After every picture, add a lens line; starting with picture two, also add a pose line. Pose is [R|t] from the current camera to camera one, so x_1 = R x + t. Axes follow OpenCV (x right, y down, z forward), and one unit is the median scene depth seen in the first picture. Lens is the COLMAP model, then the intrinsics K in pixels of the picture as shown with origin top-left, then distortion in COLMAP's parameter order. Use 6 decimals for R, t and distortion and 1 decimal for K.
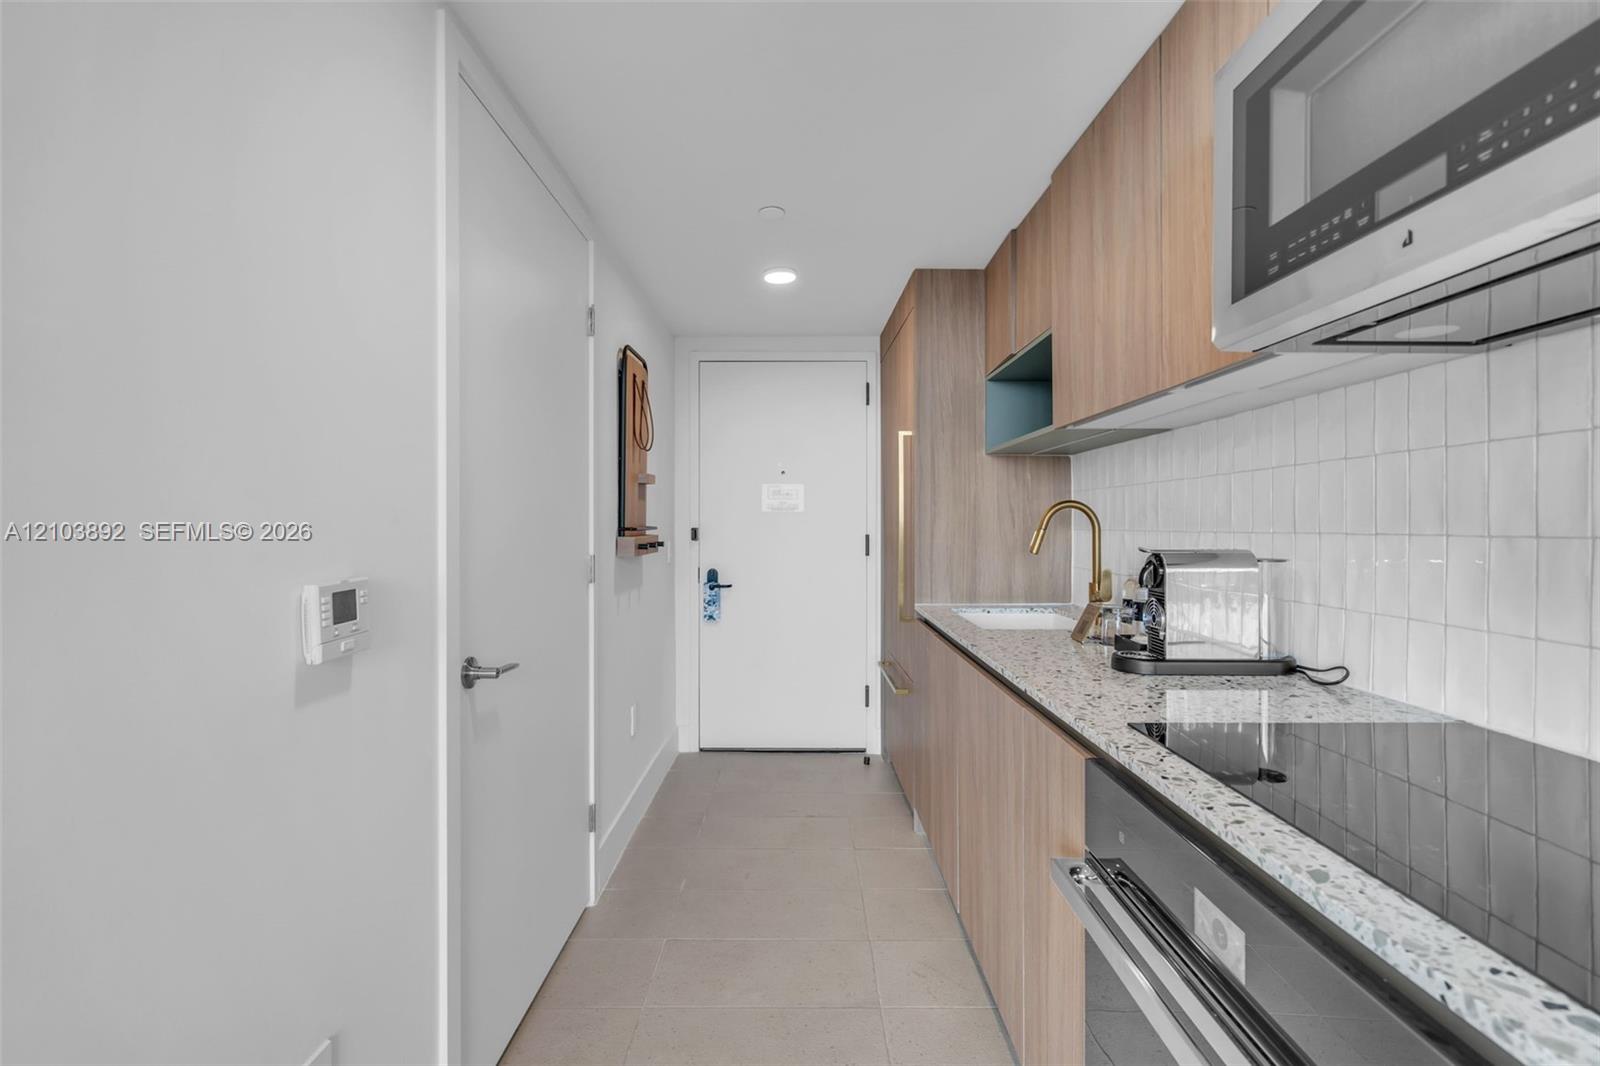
lens RADIAL K [[742.3, 0, 799.6], [0, 742.3, 528.8], [0, 0, 1]] dist [-0.003077, -0.000023]
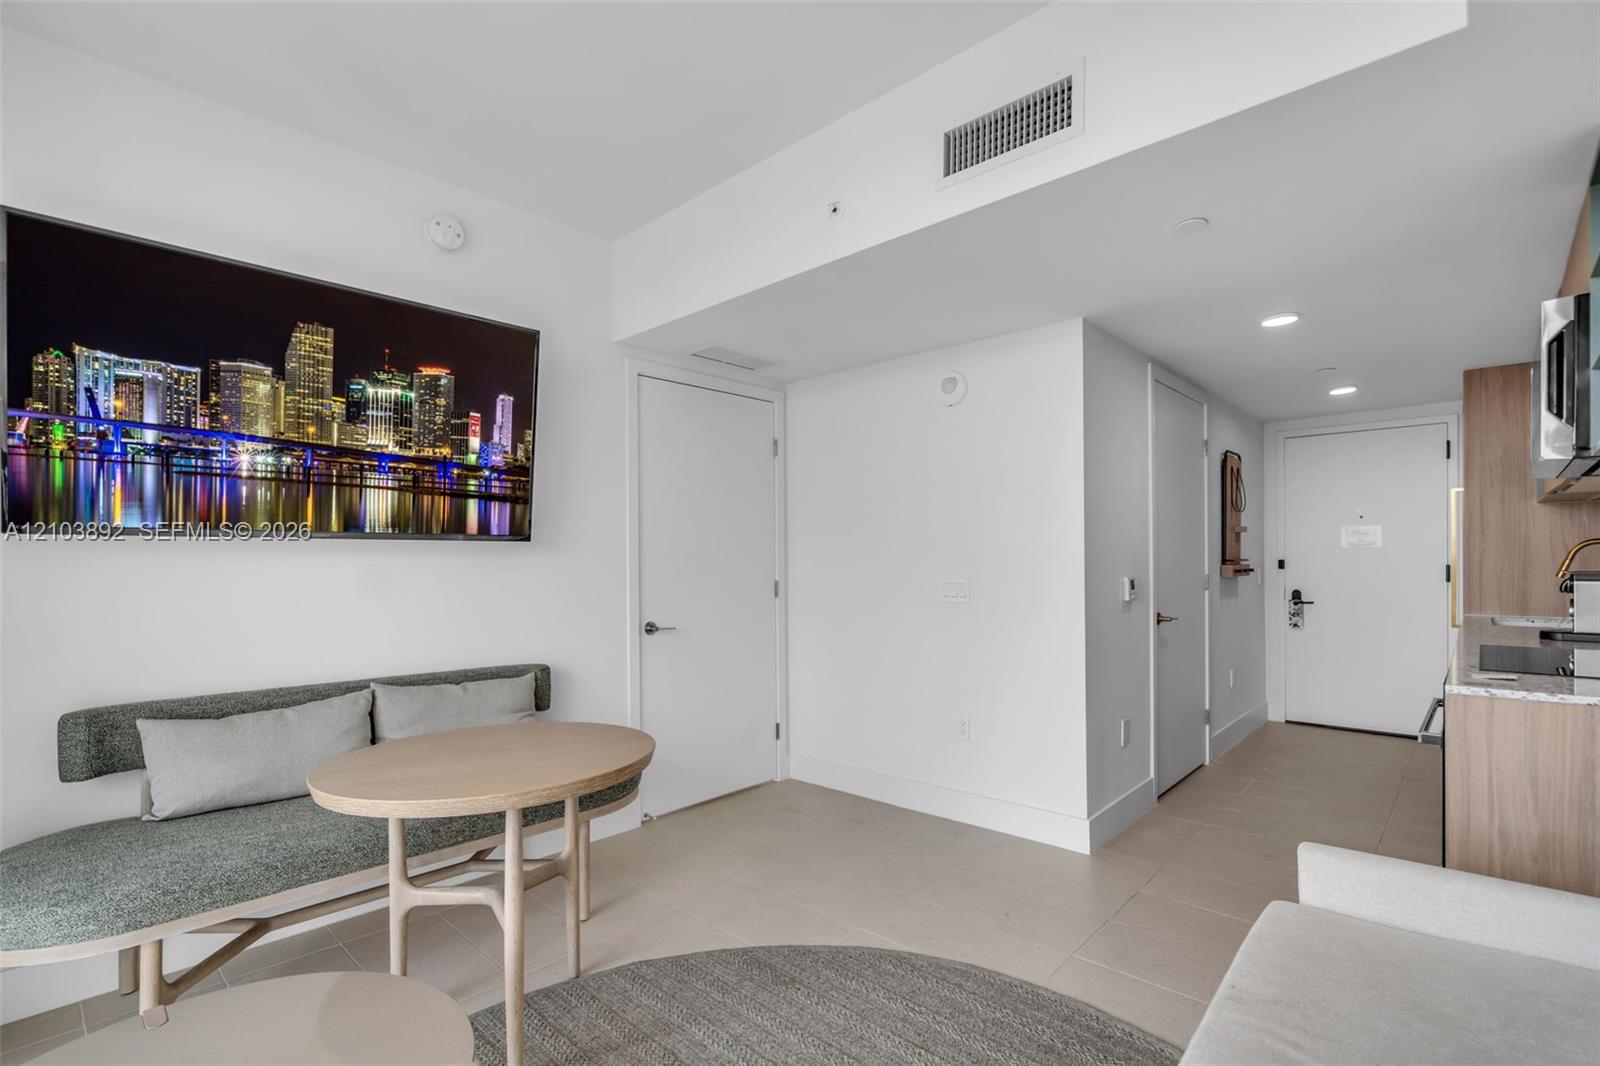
lens RADIAL K [[742.3, 0, 787.6], [0, 742.3, 558.3], [0, 0, 1]] dist [-0.003077, -0.000023]
pose [[0.729130, -0.003692, -0.684365, 0.175690], [0.001472, 0.999992, -0.003827, 0.000064], [0.684373, 0.001783, 0.729129, -0.837835]]
